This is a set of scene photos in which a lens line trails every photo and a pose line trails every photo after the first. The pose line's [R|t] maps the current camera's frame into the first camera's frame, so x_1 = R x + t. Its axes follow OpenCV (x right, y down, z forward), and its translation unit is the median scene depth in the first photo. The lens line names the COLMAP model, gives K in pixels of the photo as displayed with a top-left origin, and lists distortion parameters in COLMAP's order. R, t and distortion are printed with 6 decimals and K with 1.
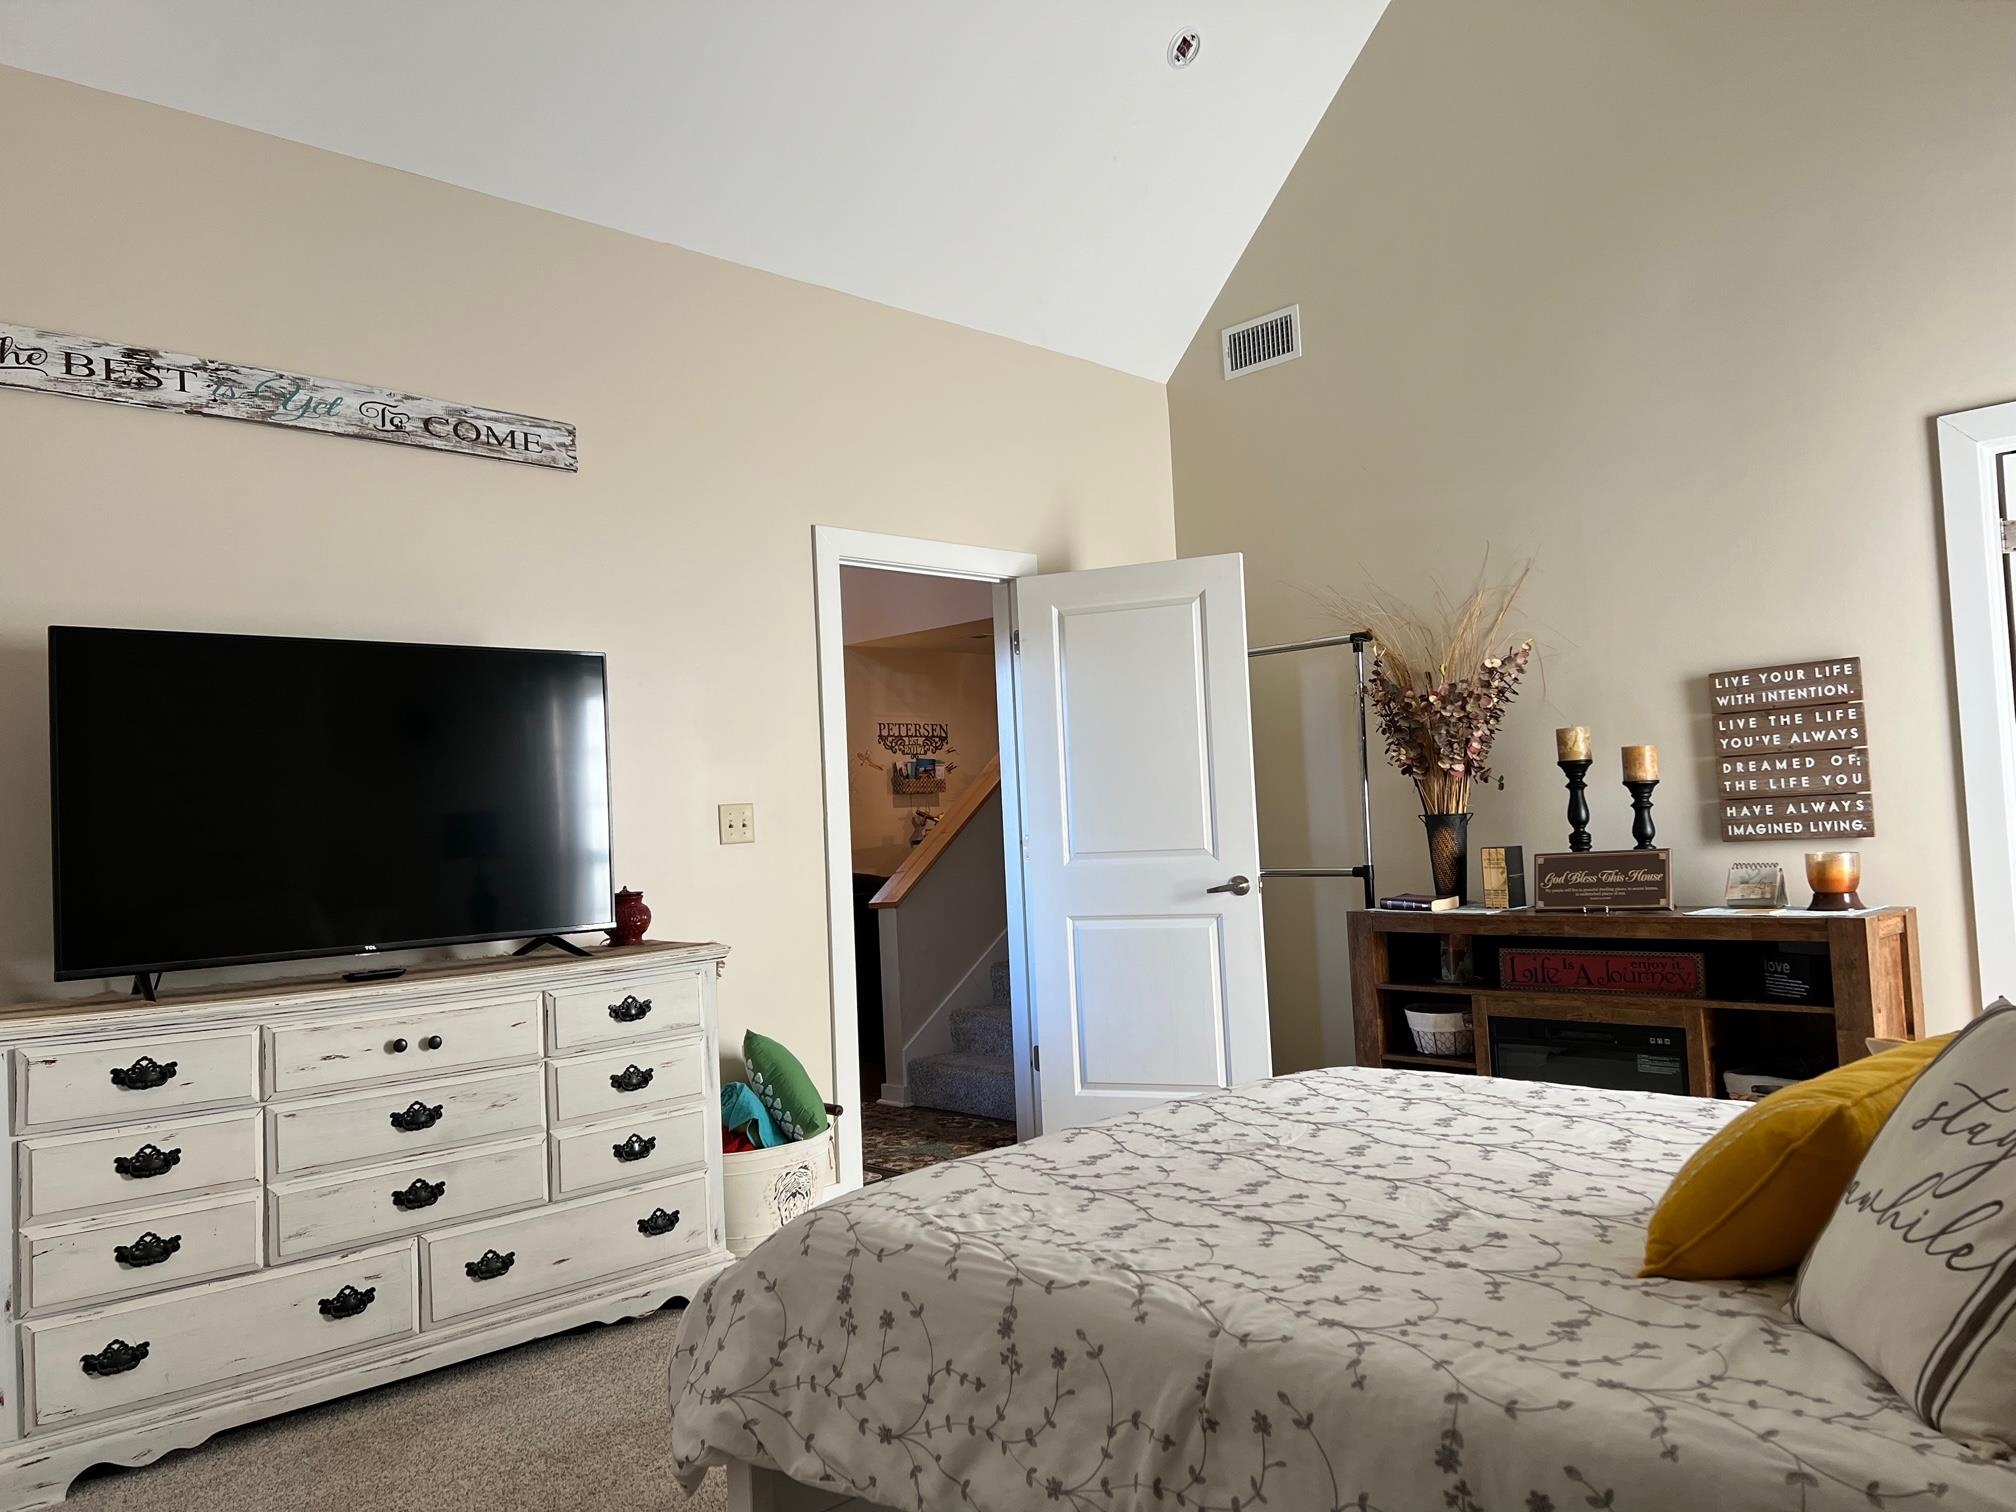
lens RADIAL K [[1505.8, 0, 1008.8], [0, 1505.8, 756.8], [0, 0, 1]] dist [0.069481, -0.084646]
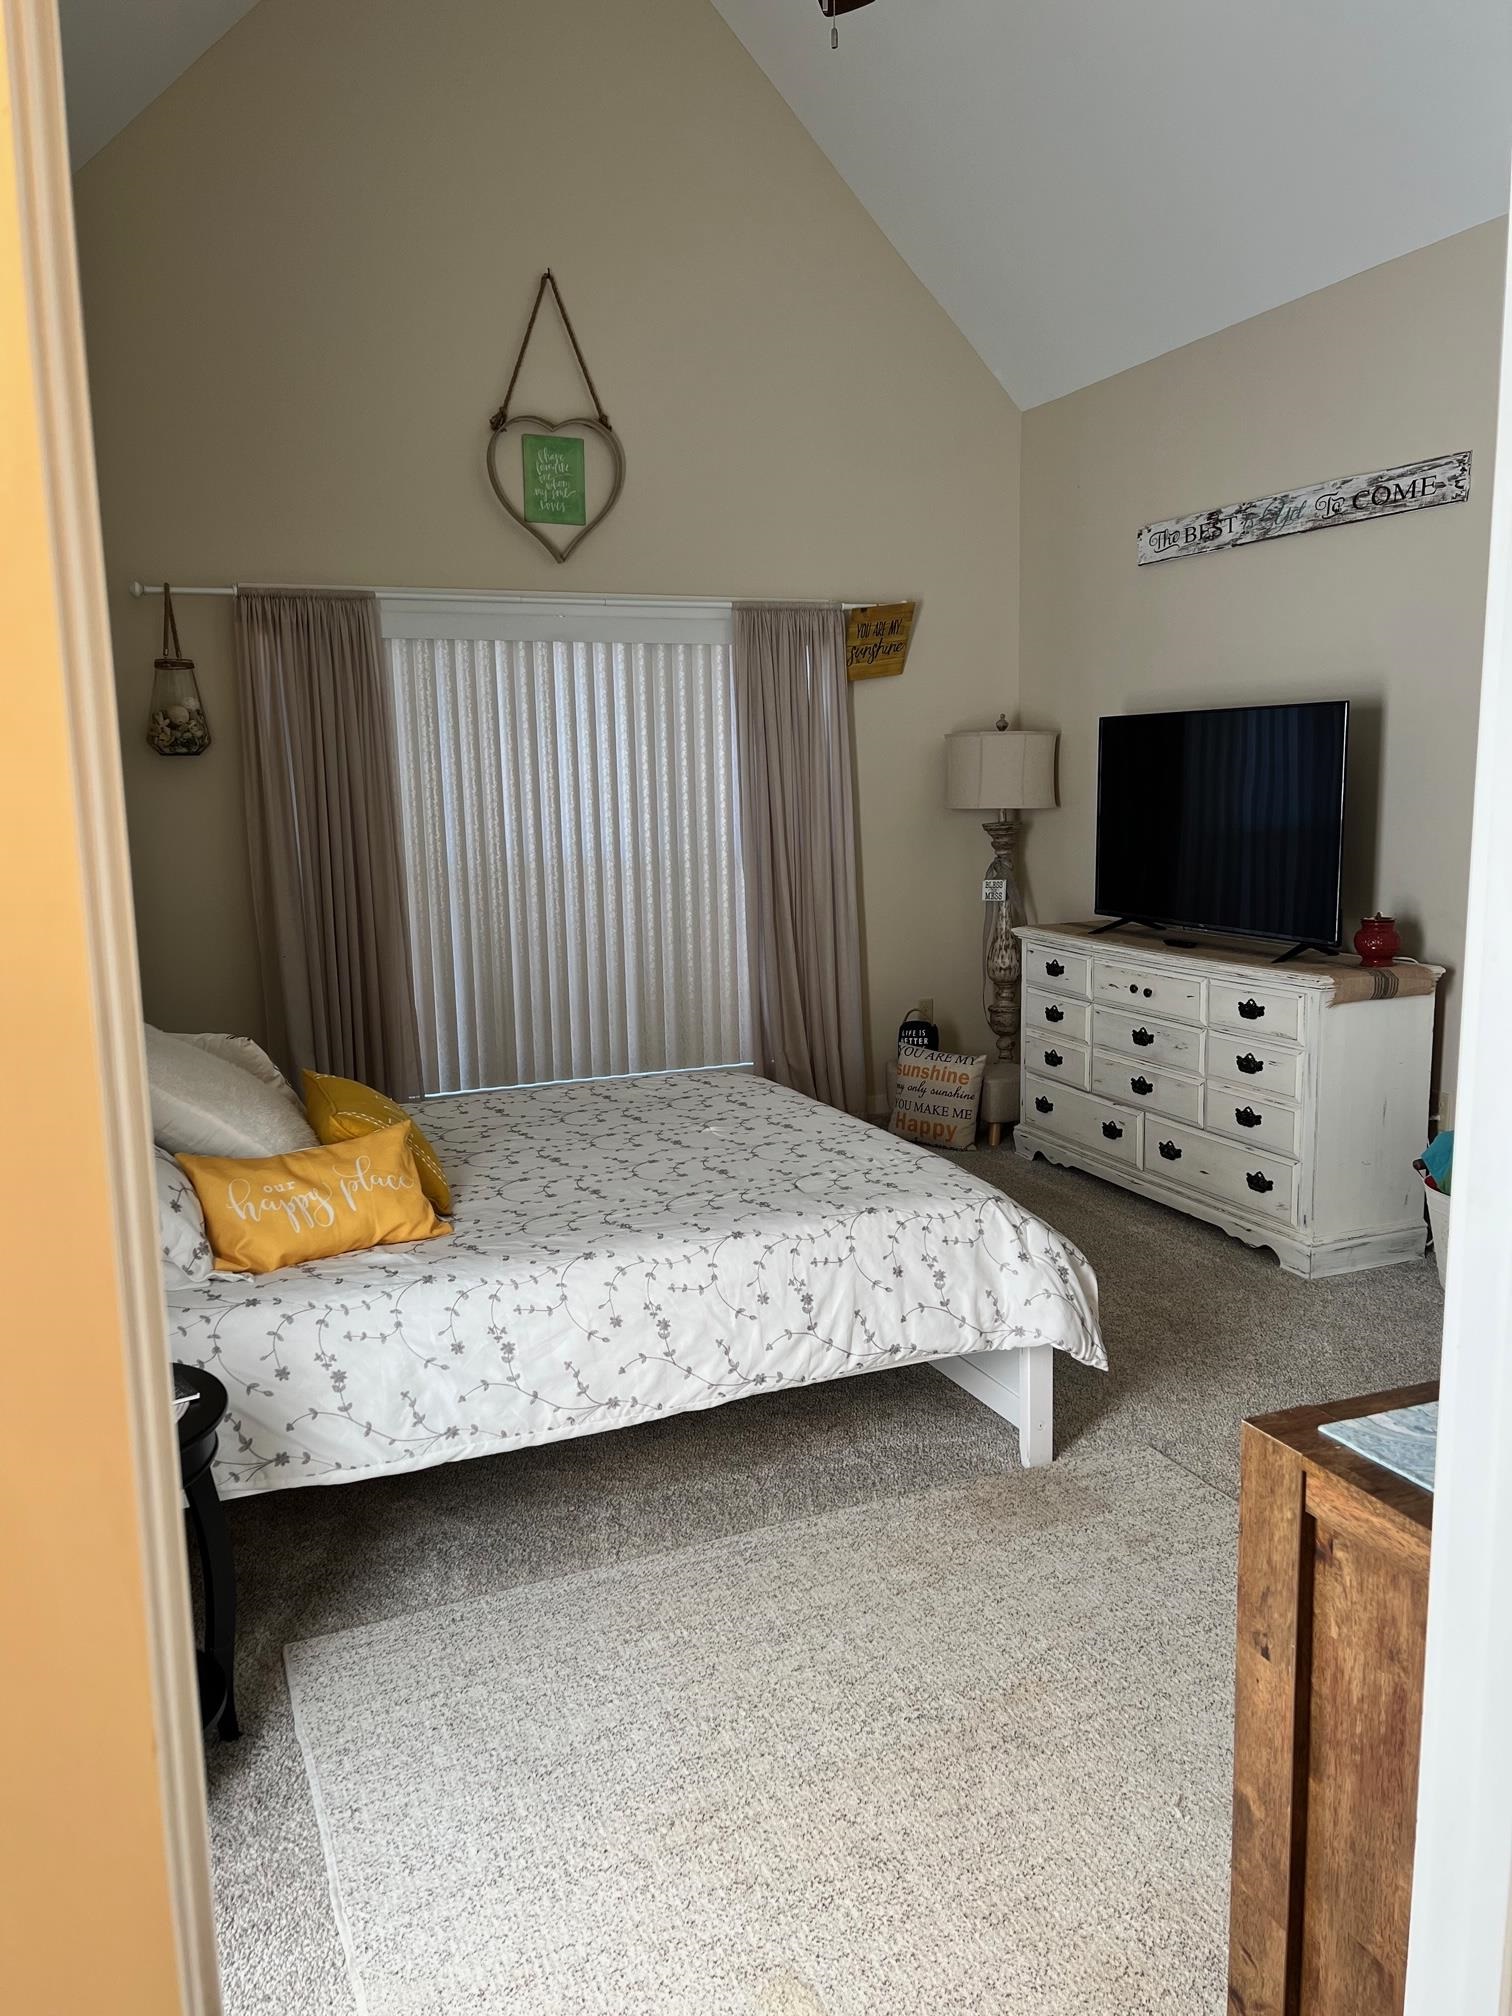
lens RADIAL K [[1505.8, 0, 759.7], [0, 1505.8, 1013.5], [0, 0, 1]] dist [0.069481, -0.084646]
pose [[-0.368869, 0.208965, -0.905687, 1.038356], [0.082834, 0.977914, 0.191893, -0.103154], [0.925783, -0.004239, -0.378031, 1.115446]]
